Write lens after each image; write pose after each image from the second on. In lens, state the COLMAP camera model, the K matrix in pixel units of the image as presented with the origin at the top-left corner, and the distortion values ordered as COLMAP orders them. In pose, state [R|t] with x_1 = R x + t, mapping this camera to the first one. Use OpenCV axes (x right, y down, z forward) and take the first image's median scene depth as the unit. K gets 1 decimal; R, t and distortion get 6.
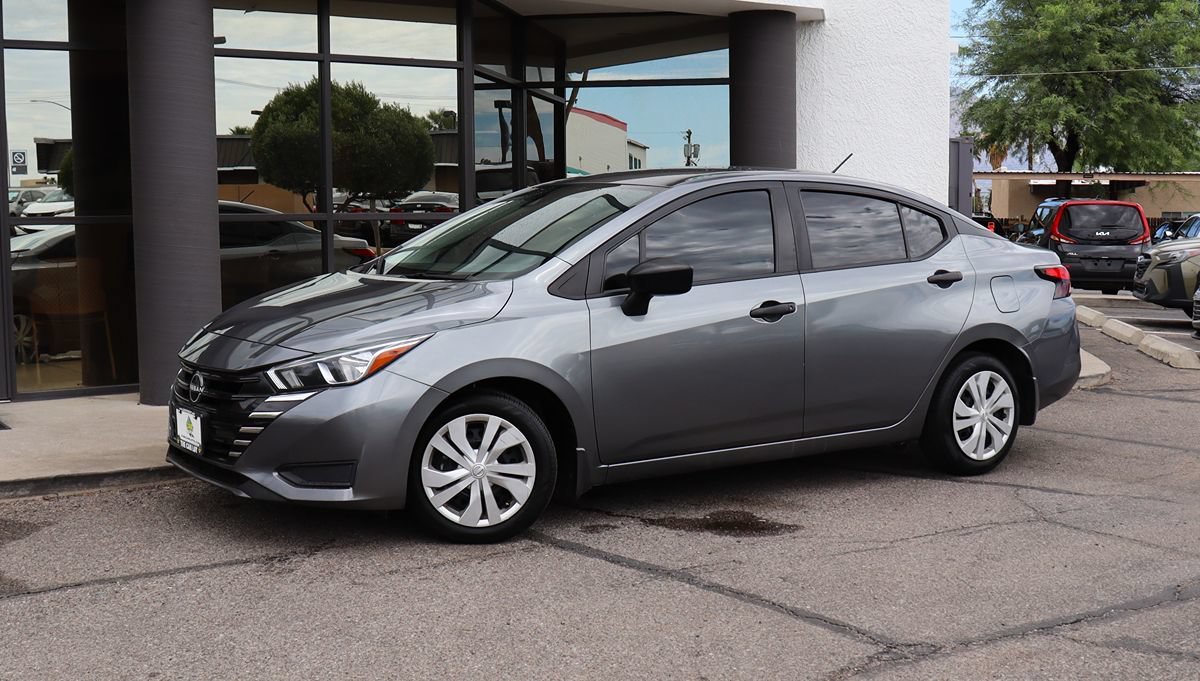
lens RADIAL K [[1468.2, 0, 605.7], [0, 1468.2, 340.2], [0, 0, 1]] dist [-0.086176, 0.000000]
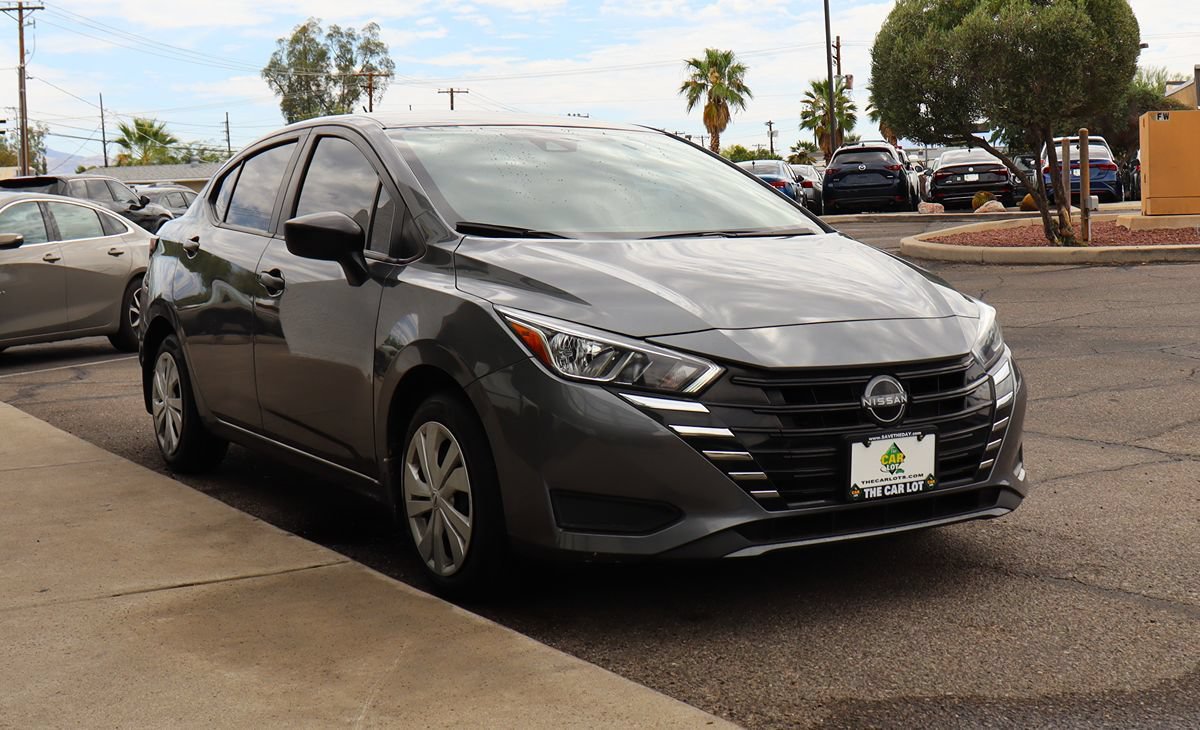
lens RADIAL K [[1558.2, 0, 605.4], [0, 1558.2, 376.5], [0, 0, 1]] dist [-0.042995, 0.000000]
pose [[0.045923, -0.105256, 0.993384, -0.884799], [0.109778, 0.988942, 0.099710, -0.055514], [-0.992895, 0.104473, 0.056970, 0.973486]]
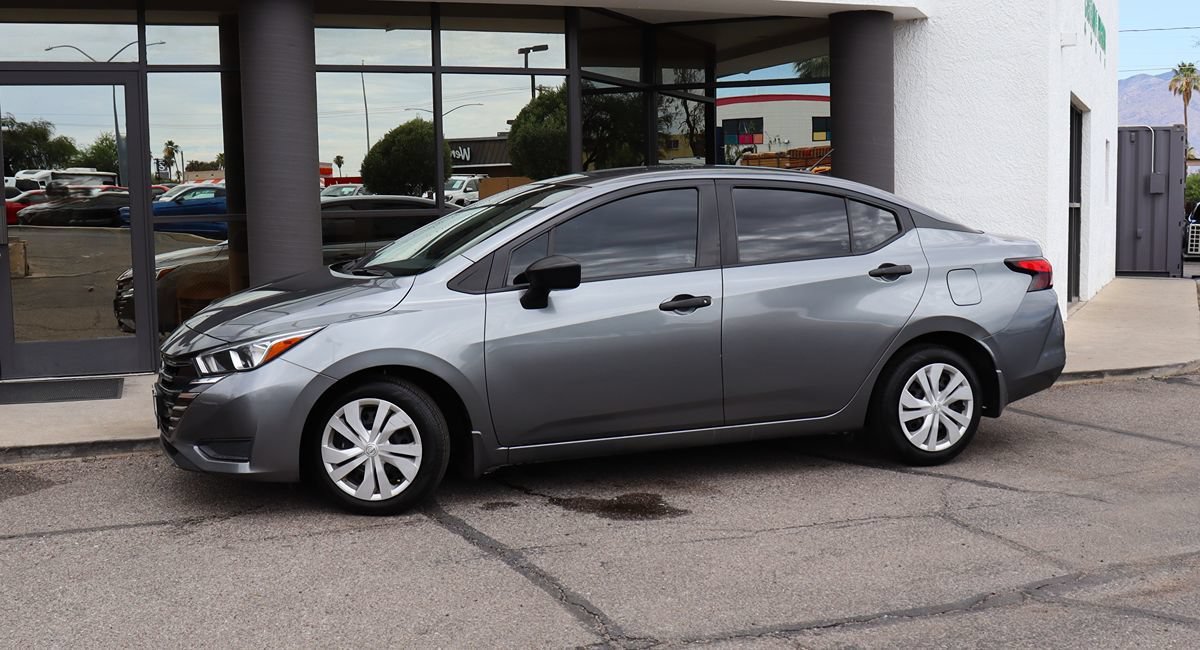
lens RADIAL K [[1336.4, 0, 599.6], [0, 1336.4, 330.9], [0, 0, 1]] dist [-0.104264, 0.000000]
pose [[0.973174, 0.009803, -0.229863, 0.265779], [-0.007158, 0.999898, 0.012337, -0.011983], [0.229961, -0.010360, 0.973145, 0.057682]]
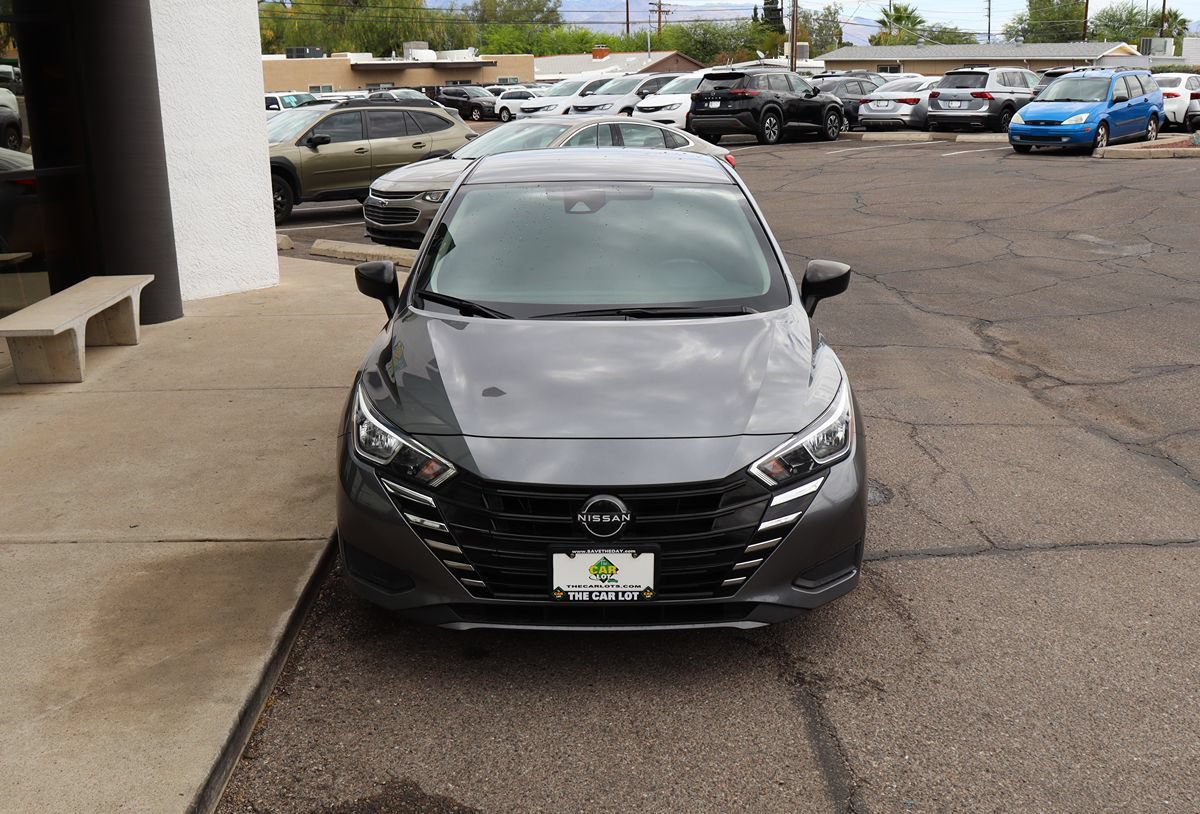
lens RADIAL K [[1215.9, 0, 585.4], [0, 1215.9, 437.8], [0, 0, 1]] dist [-0.109921, 0.000000]
pose [[0.561729, -0.239654, 0.791850, -0.682168], [0.082188, 0.968555, 0.234831, -0.134821], [-0.823229, -0.066831, 0.563763, 0.597329]]
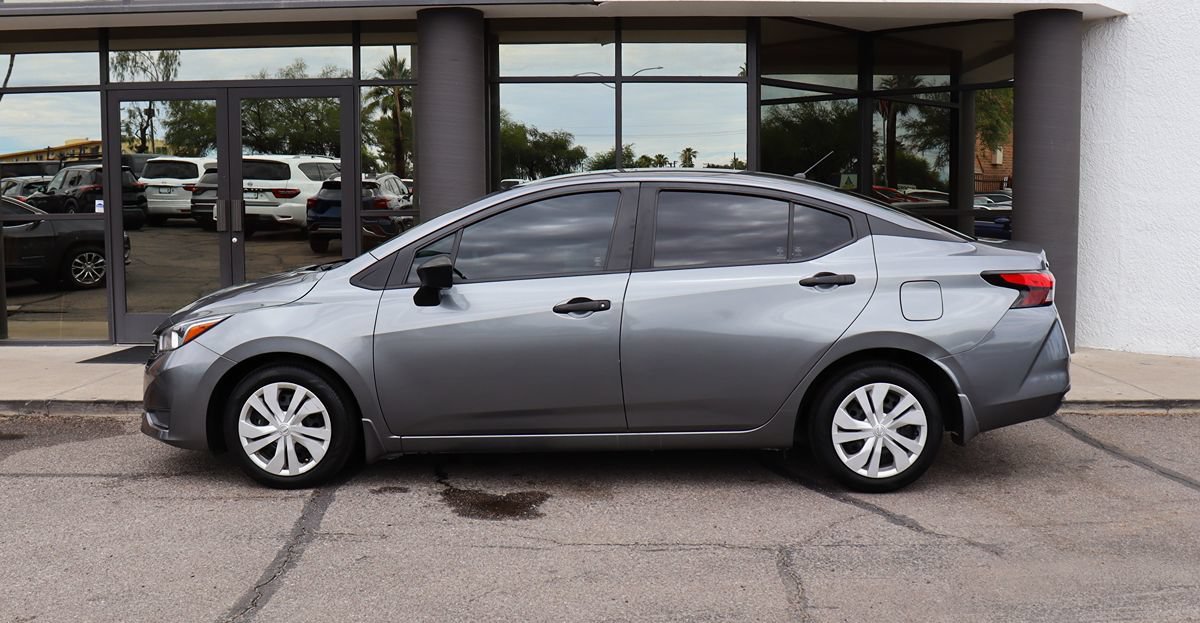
lens RADIAL K [[1181.9, 0, 599.9], [0, 1181.9, 318.8], [0, 0, 1]] dist [-0.120942, 0.000000]
pose [[0.815343, 0.050963, -0.576732, 0.591409], [-0.045427, 0.998679, 0.024026, -0.031793], [0.577194, 0.006610, 0.816580, 0.315093]]
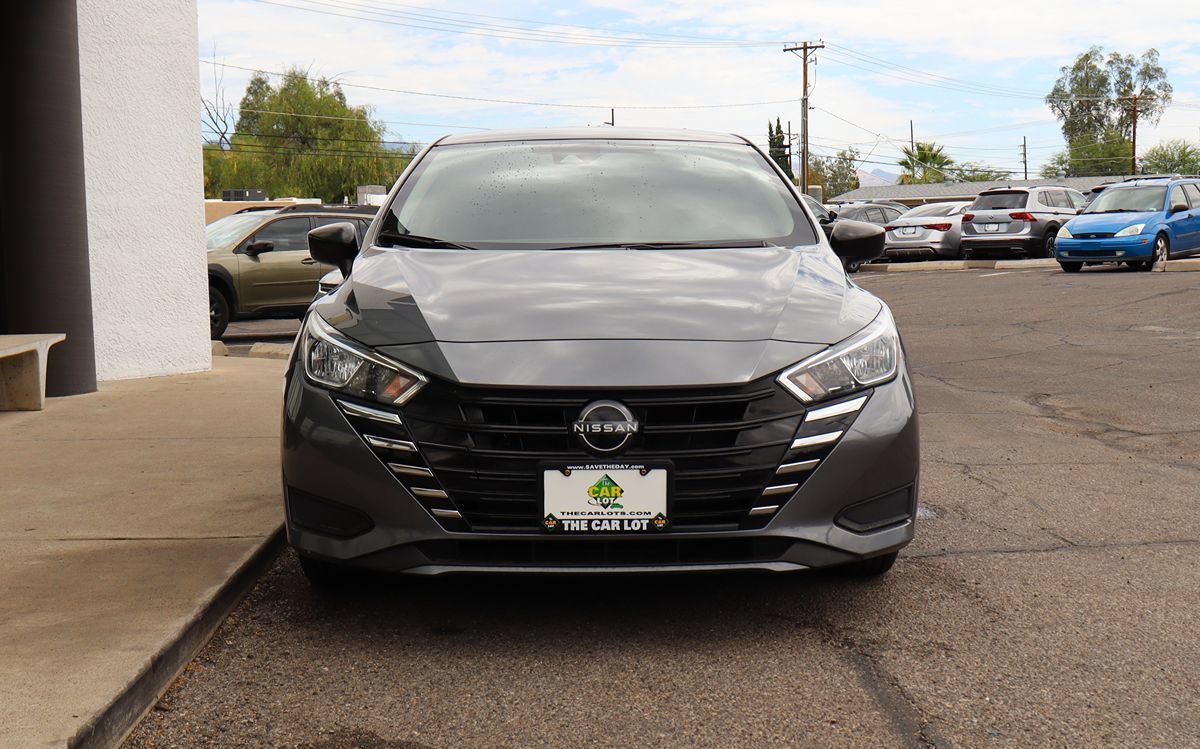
lens RADIAL K [[1438.5, 0, 594.8], [0, 1438.5, 376.3], [0, 0, 1]] dist [-0.114566, 0.000000]
pose [[0.545245, -0.084694, 0.833987, -0.701244], [0.085198, 0.995330, 0.045377, -0.014253], [-0.833936, 0.046312, 0.549915, 0.603695]]
